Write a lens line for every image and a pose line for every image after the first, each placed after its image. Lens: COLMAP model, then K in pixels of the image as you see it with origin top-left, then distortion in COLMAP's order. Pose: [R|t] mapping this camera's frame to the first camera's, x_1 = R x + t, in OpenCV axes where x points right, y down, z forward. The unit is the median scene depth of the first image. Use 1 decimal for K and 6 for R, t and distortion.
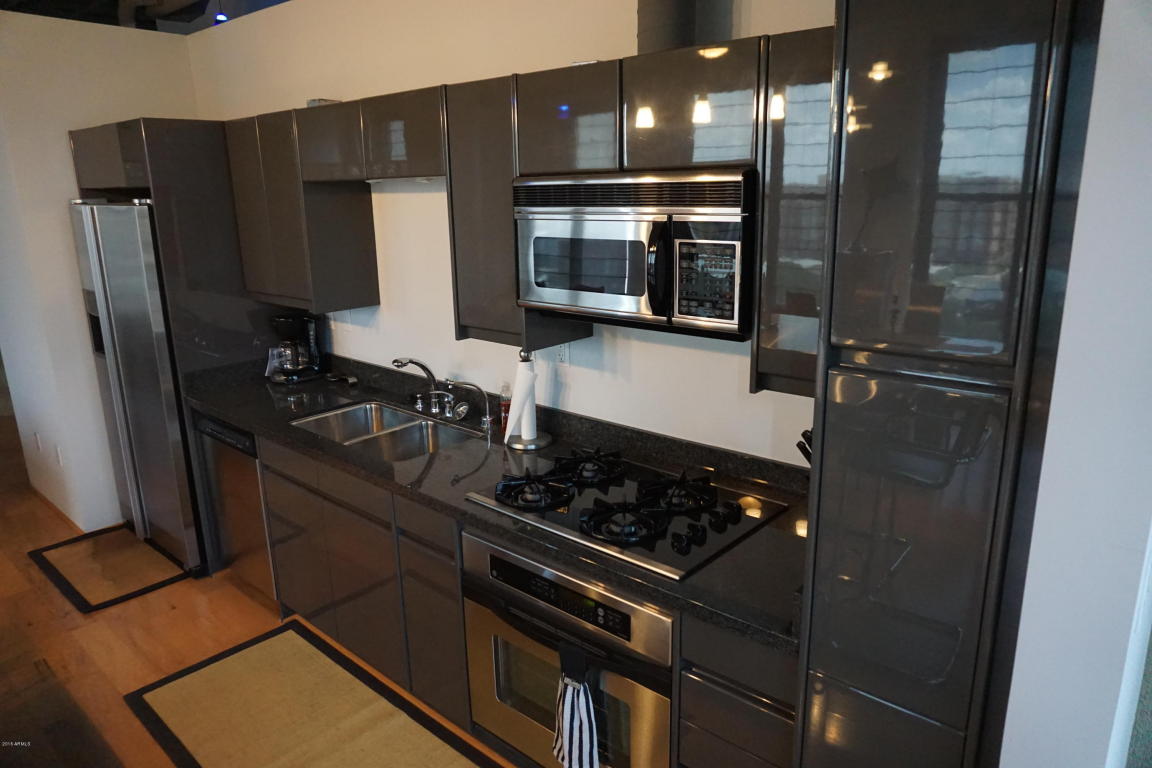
lens RADIAL K [[776.3, 0, 573.7], [0, 776.3, 391.9], [0, 0, 1]] dist [-0.033877, 0.021946]
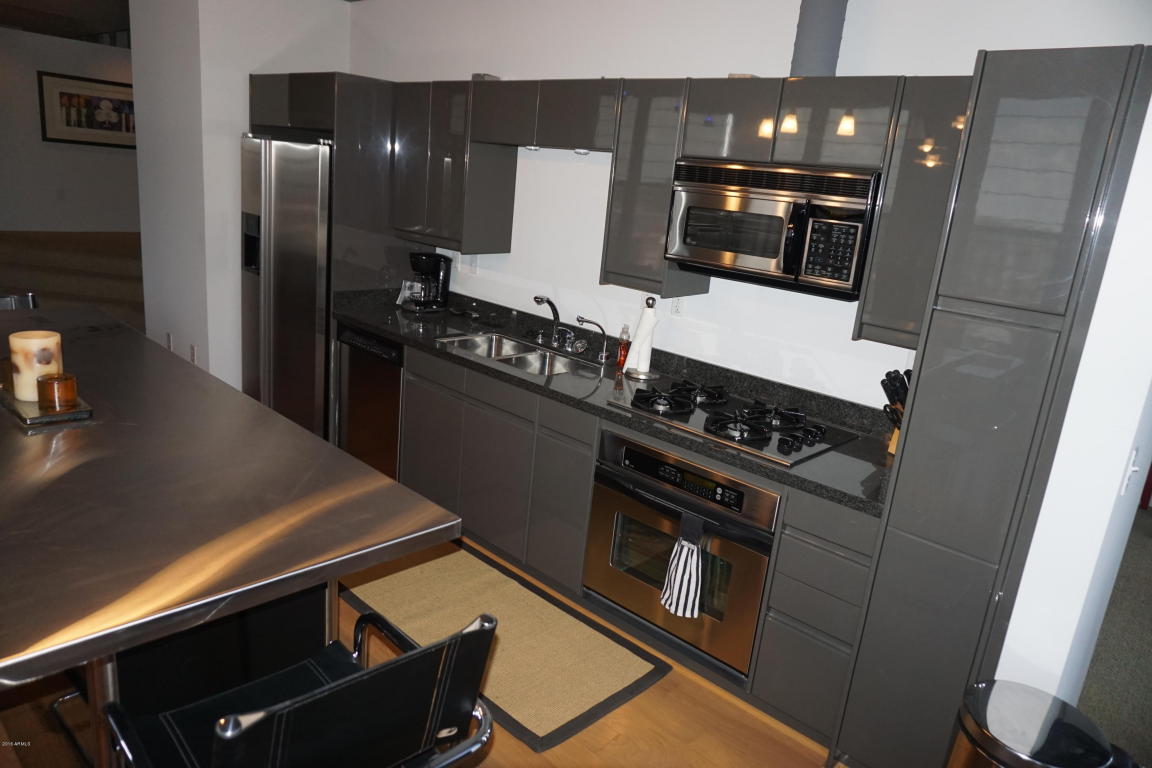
lens RADIAL K [[776.3, 0, 574.1], [0, 776.3, 389.0], [0, 0, 1]] dist [-0.033877, 0.021946]
pose [[0.993096, 0.117151, 0.006045, -0.193245], [-0.117180, 0.993100, 0.004678, 0.107820], [-0.005455, -0.005354, 0.999971, -0.259938]]
